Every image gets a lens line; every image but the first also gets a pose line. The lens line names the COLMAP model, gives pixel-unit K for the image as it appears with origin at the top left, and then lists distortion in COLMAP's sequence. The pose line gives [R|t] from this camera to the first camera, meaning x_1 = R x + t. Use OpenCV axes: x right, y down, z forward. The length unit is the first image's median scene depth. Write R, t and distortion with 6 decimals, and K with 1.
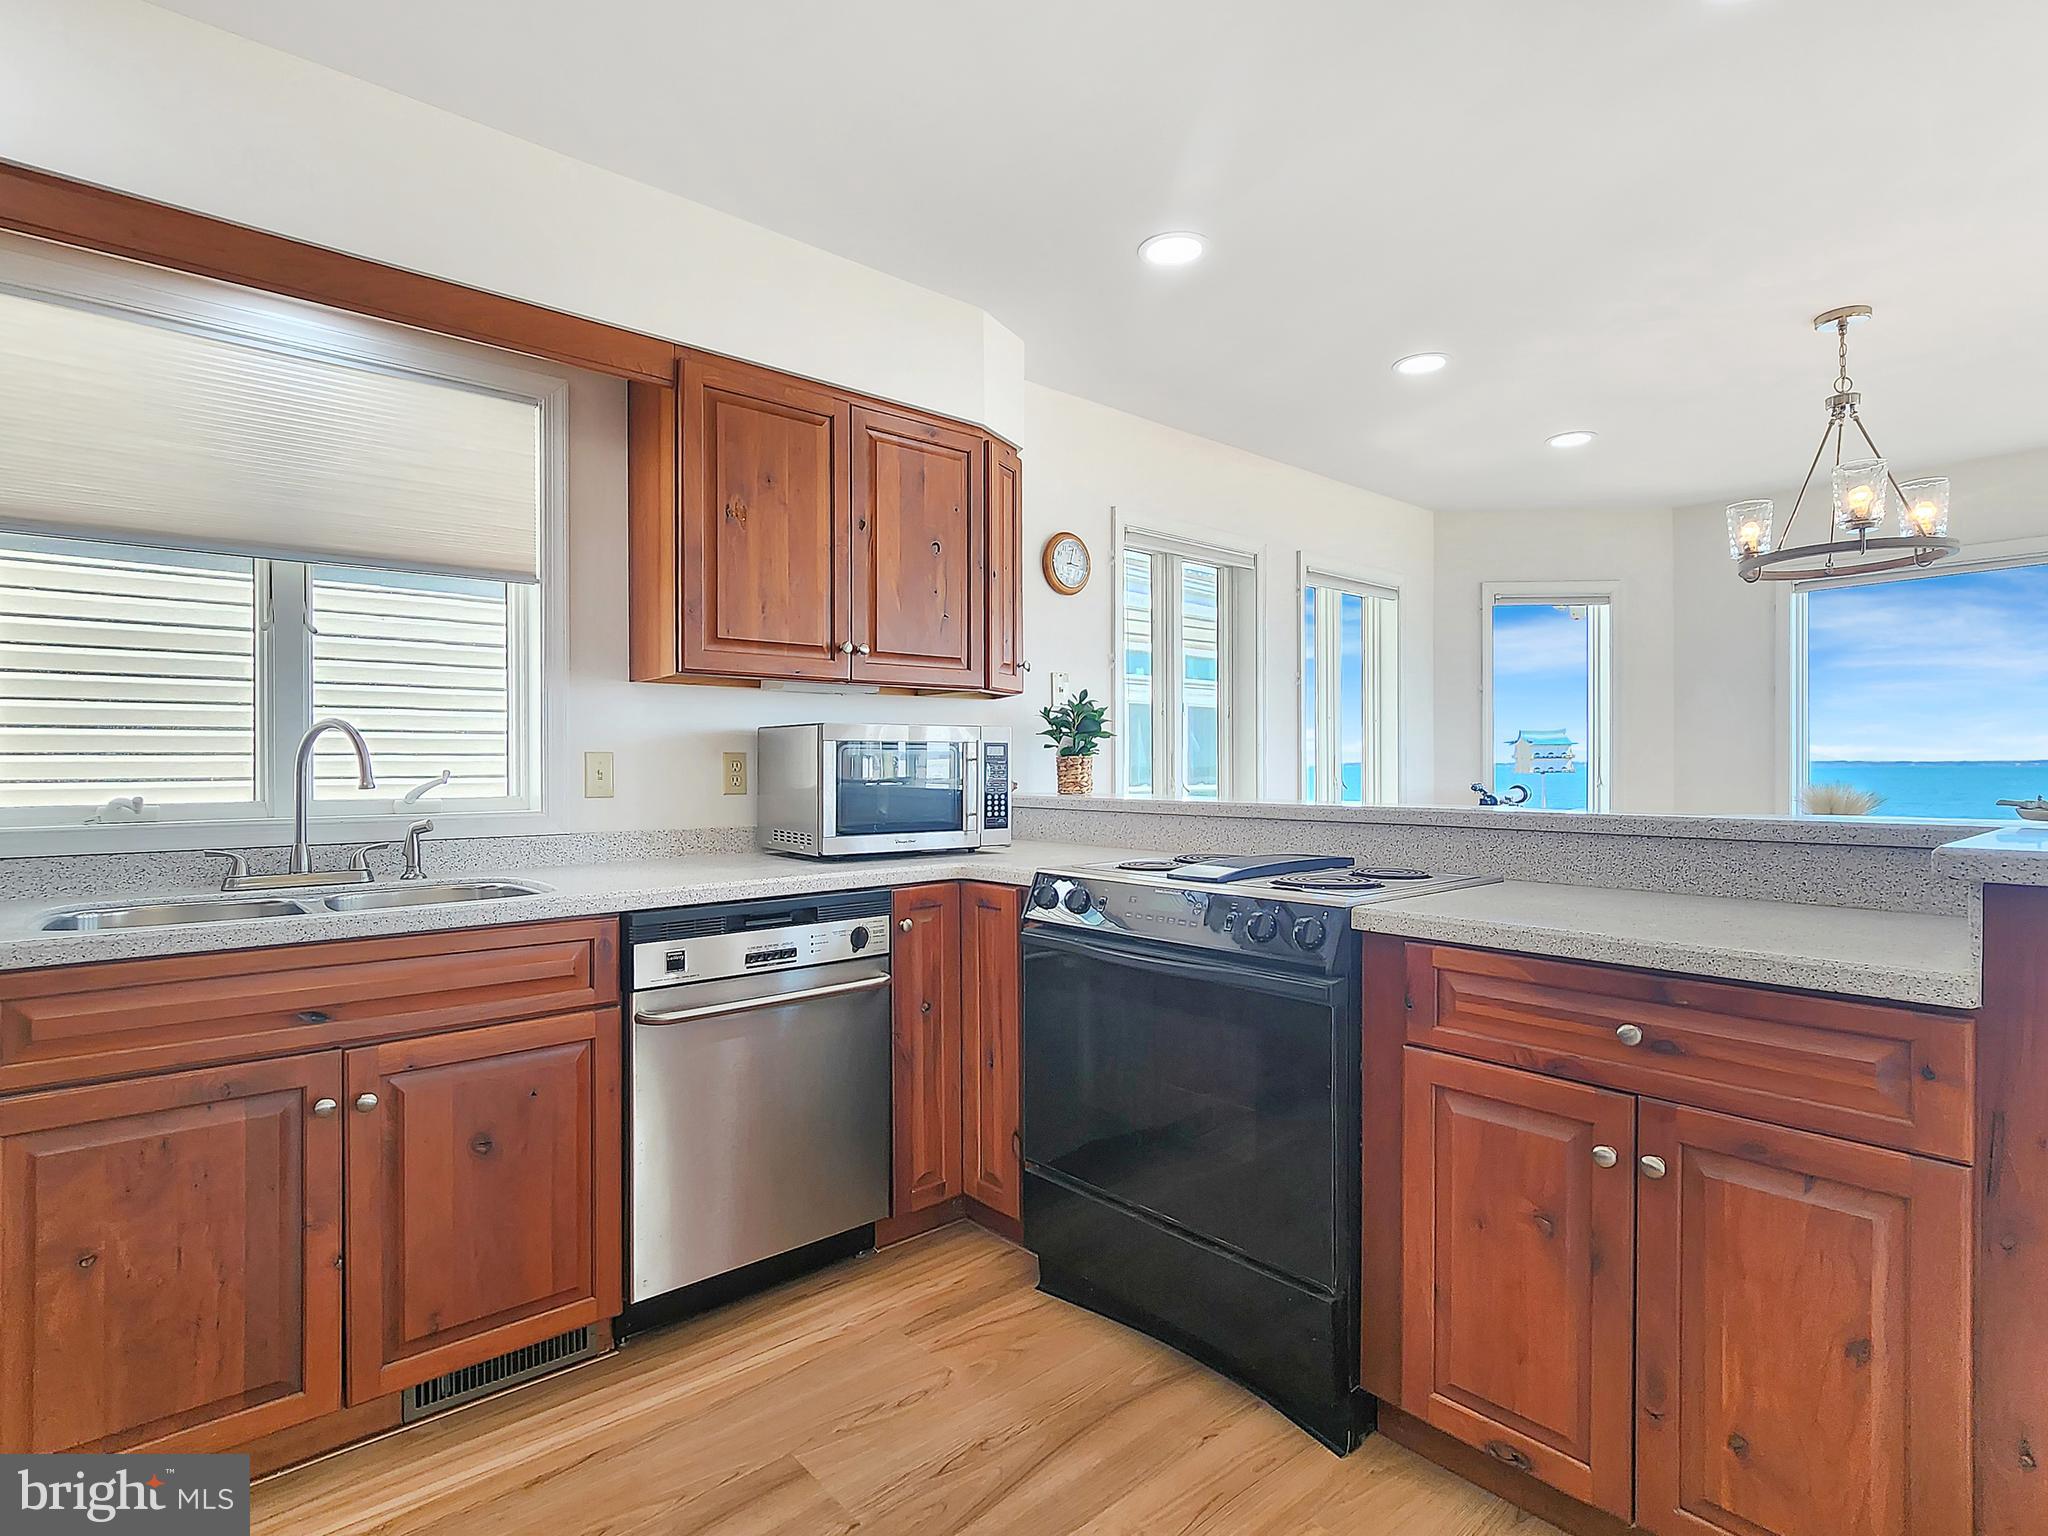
lens RADIAL K [[1042.0, 0, 1012.3], [0, 1042.0, 762.3], [0, 0, 1]] dist [0.001990, 0.000168]
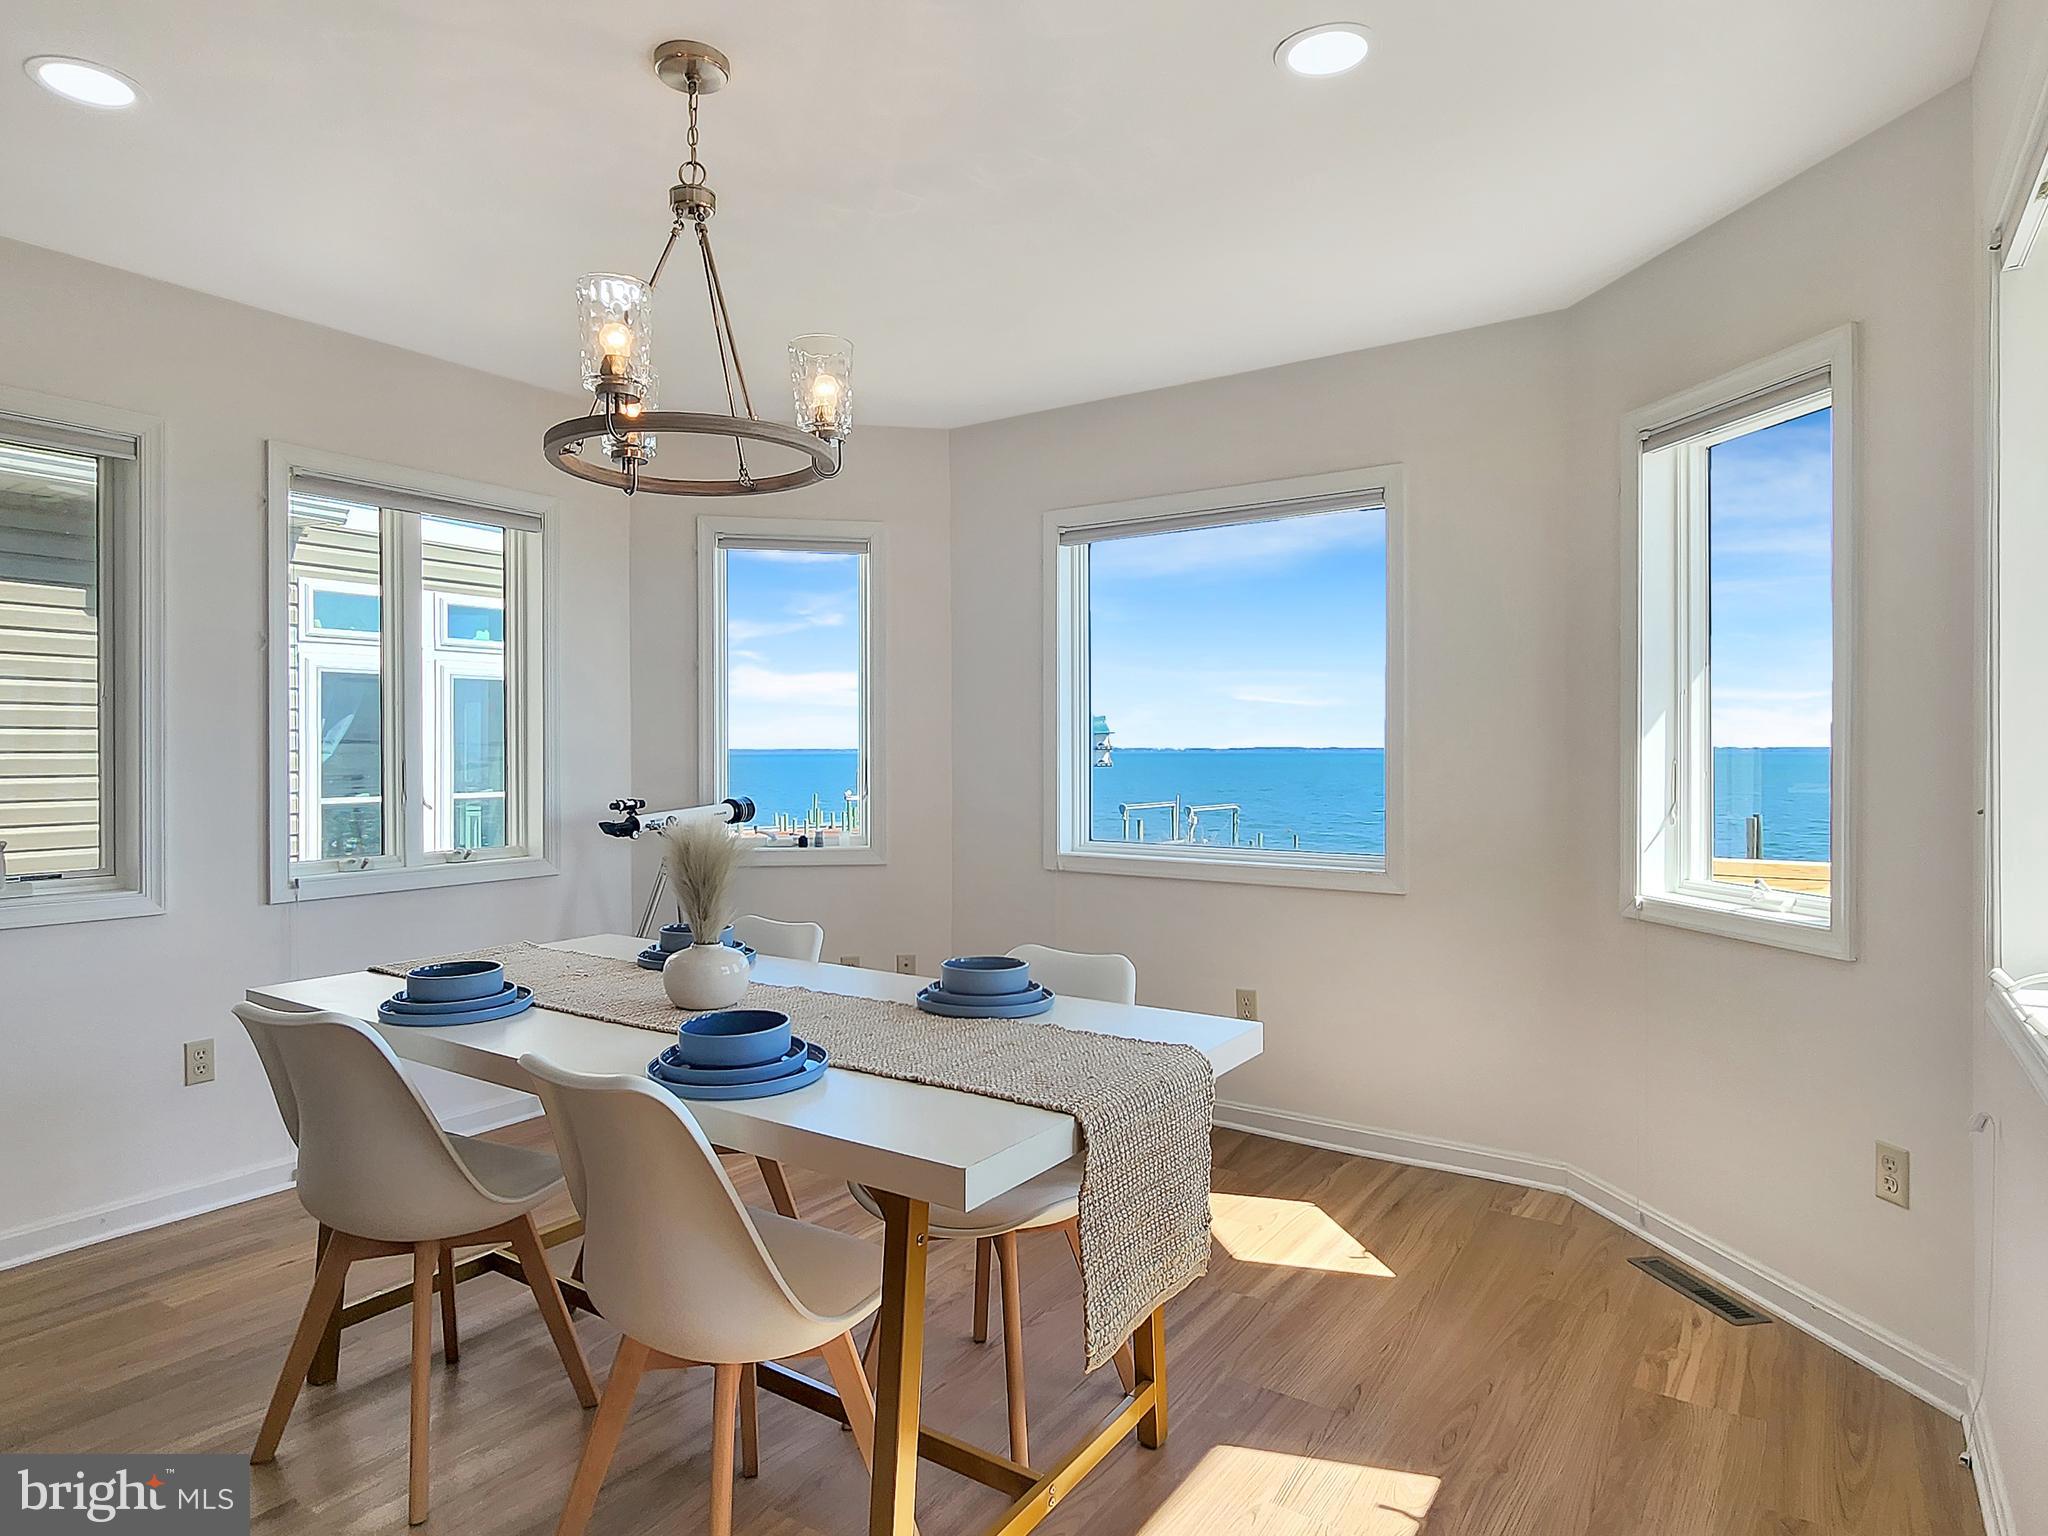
lens RADIAL K [[1180.1, 0, 1022.7], [0, 1180.1, 755.5], [0, 0, 1]] dist [0.000174, -0.000861]
pose [[0.965246, -0.000600, 0.261344, 0.929857], [-0.001430, 0.999970, 0.007578, -0.029642], [-0.261340, -0.007688, 0.965216, 0.321186]]
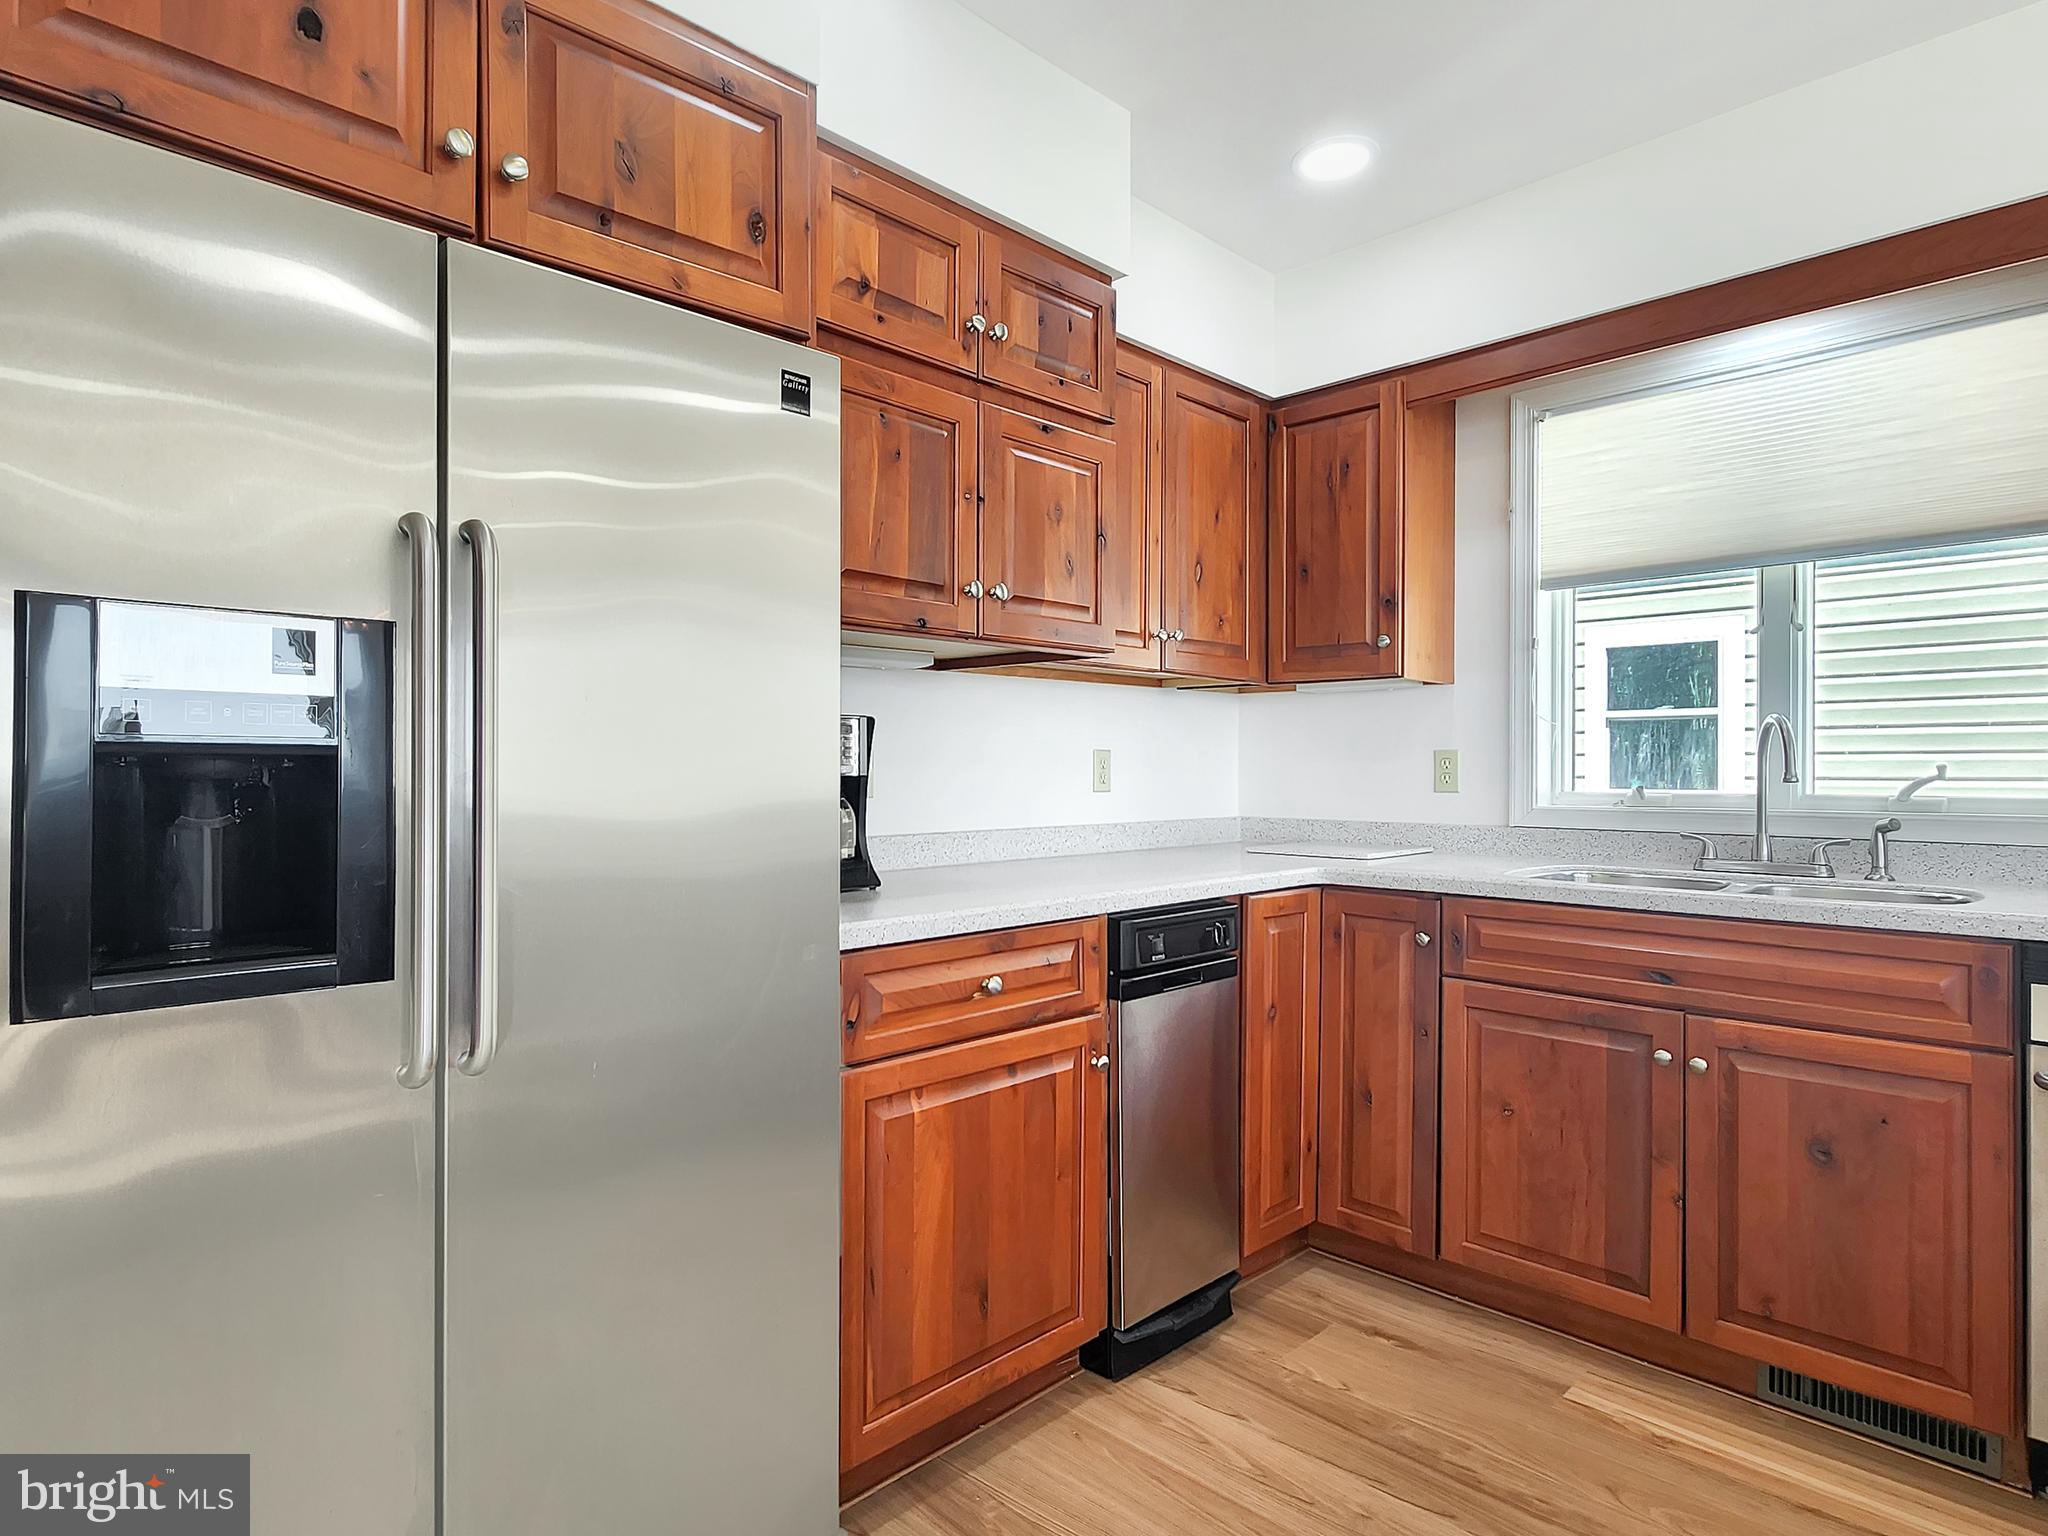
lens RADIAL K [[1134.9, 0, 1009.2], [0, 1134.9, 765.2], [0, 0, 1]] dist [0.005606, 0.000629]
pose [[0.076243, 0.000474, -0.997089, 0.334855], [-0.000303, 1.000000, 0.000452, 0.006913], [0.997089, 0.000267, 0.076243, 0.123462]]
